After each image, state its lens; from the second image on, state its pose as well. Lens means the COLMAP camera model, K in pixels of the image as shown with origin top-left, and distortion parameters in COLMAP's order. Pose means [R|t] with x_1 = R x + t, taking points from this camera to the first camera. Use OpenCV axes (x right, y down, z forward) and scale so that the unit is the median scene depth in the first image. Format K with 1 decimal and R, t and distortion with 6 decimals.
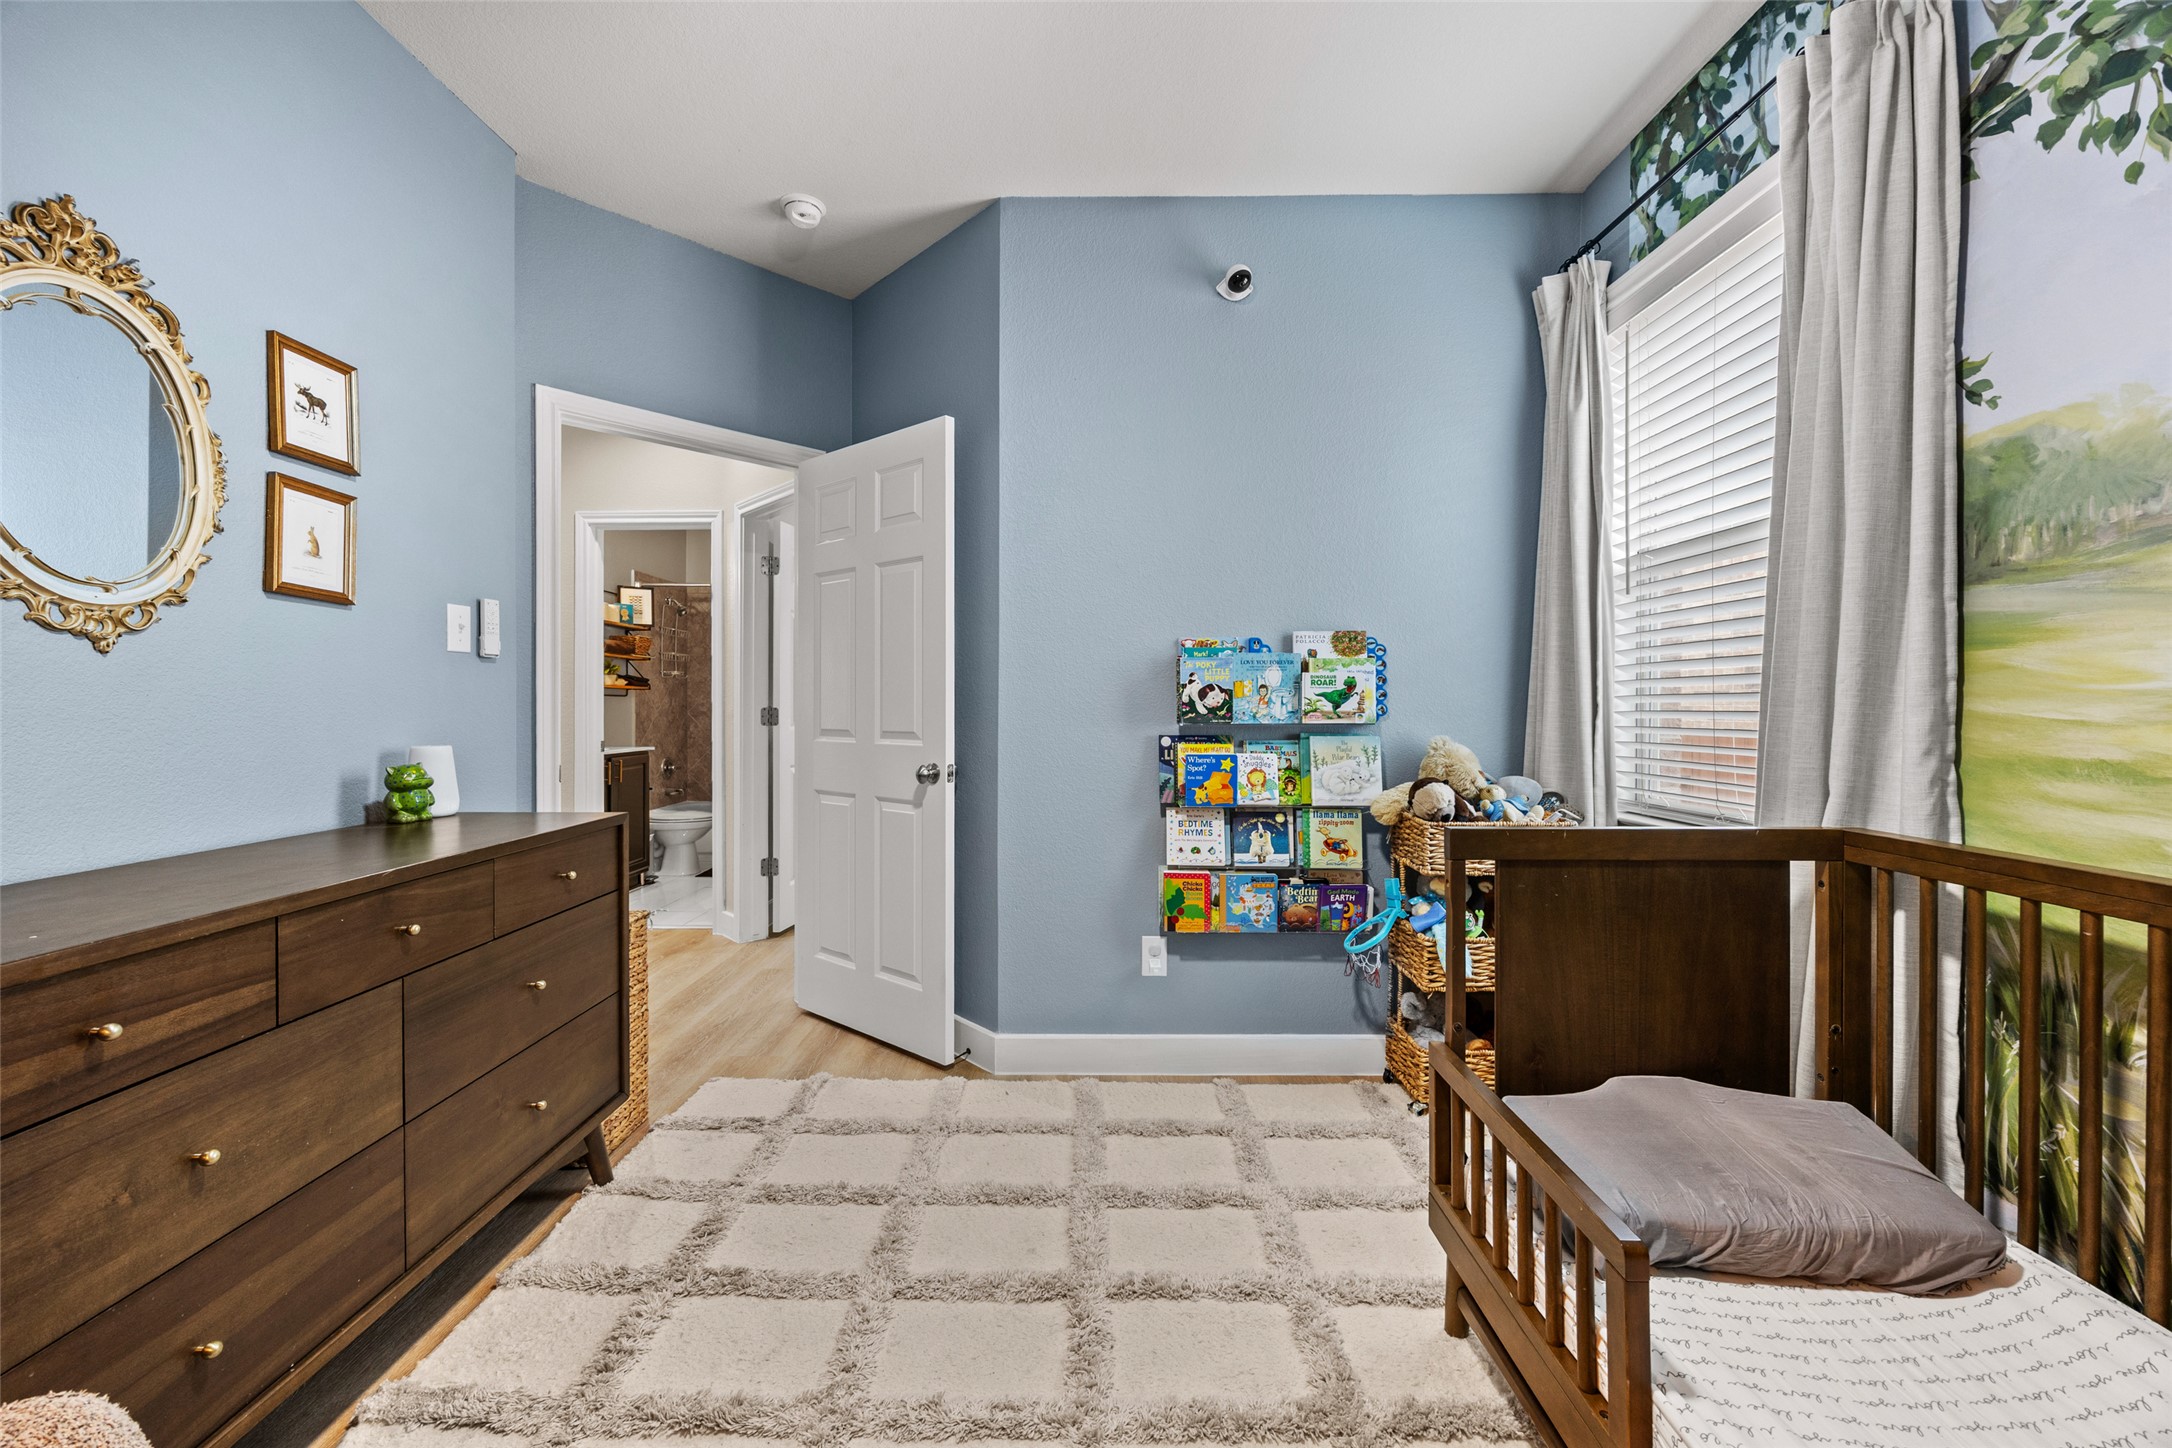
lens RADIAL K [[842.2, 0, 1083.9], [0, 842.2, 698.9], [0, 0, 1]] dist [0.001886, 0.000035]
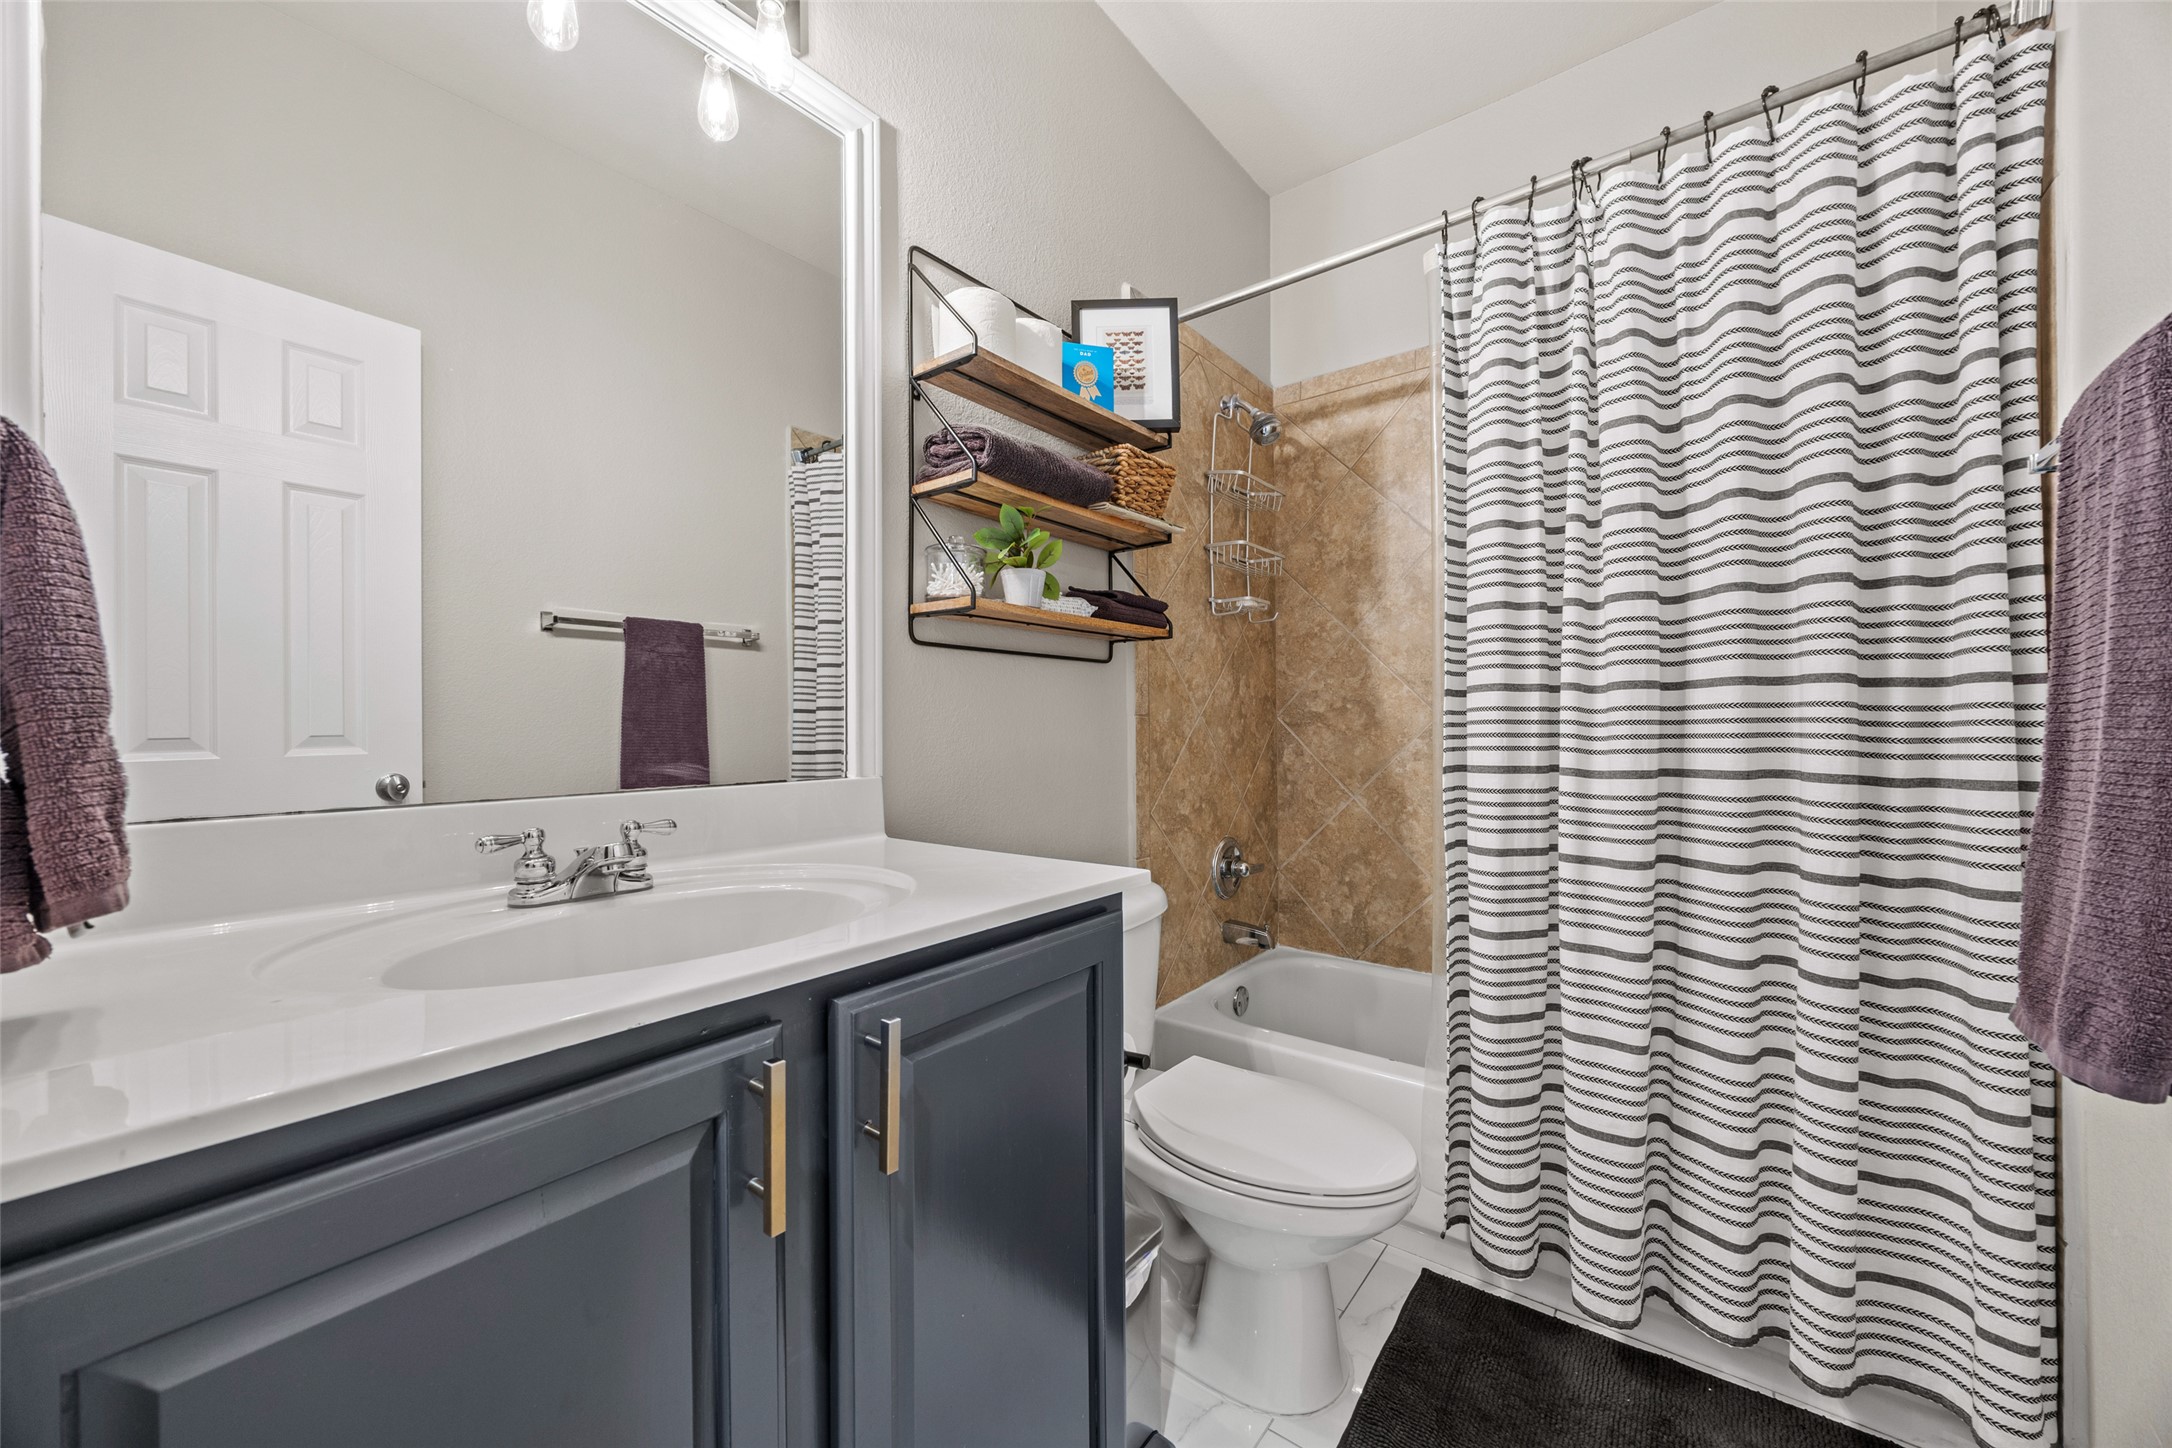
lens RADIAL K [[831.4, 0, 1086.0], [0, 831.4, 724.0], [0, 0, 1]] dist [0.000436, 0.000005]
pose [[0.796820, -0.004289, -0.604201, -0.741668], [0.009022, 0.999948, 0.004799, 0.040349], [0.604149, -0.009275, 0.796817, 1.540158]]
